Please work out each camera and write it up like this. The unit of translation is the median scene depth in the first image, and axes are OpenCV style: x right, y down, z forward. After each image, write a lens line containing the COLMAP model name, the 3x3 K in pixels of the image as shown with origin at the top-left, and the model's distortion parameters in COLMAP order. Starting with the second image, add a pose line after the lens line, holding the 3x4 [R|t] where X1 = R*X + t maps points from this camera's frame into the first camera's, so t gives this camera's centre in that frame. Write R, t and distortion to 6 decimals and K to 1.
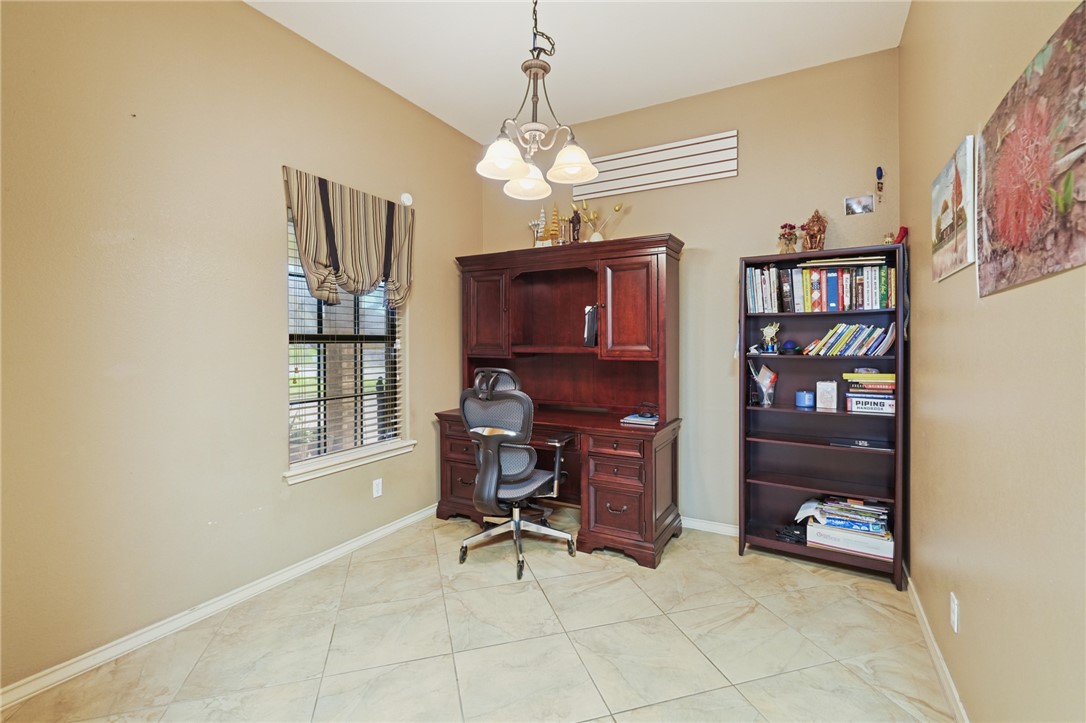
lens RADIAL K [[483.2, 0, 562.7], [0, 483.2, 342.6], [0, 0, 1]] dist [-0.001317, -0.000753]
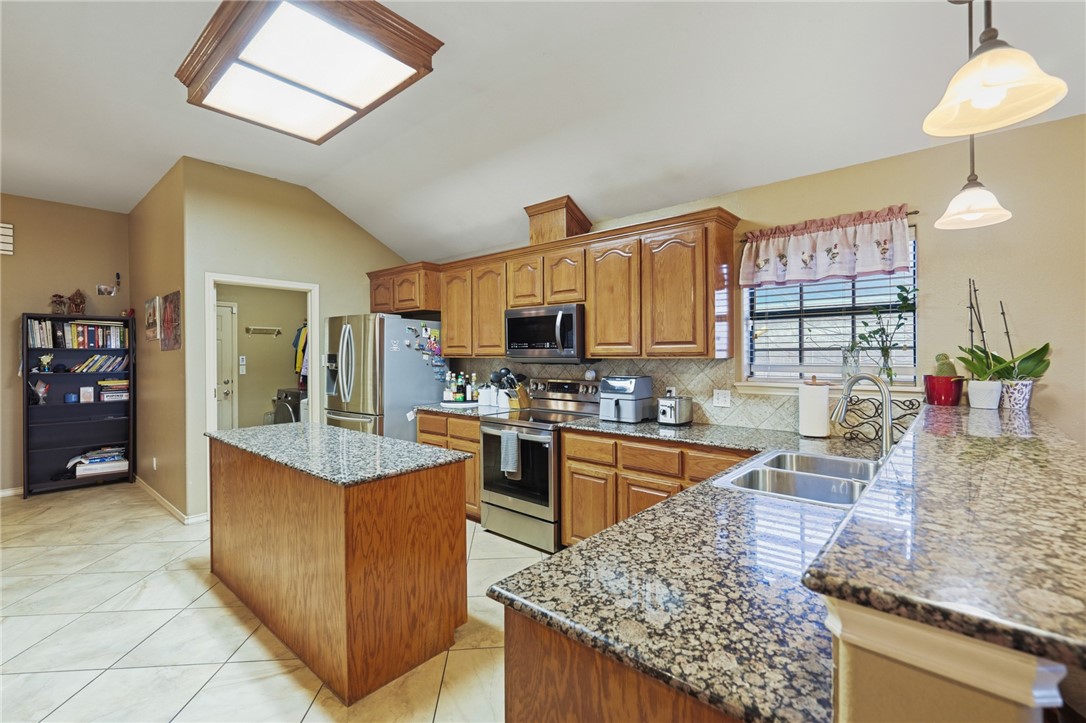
lens RADIAL K [[483.2, 0, 547.8], [0, 483.2, 358.4], [0, 0, 1]] dist [-0.001317, -0.000753]
pose [[0.233499, -0.002444, 0.972354, -0.827592], [0.007375, 0.999973, 0.000742, -0.014183], [-0.972329, 0.006998, 0.233511, -1.128443]]
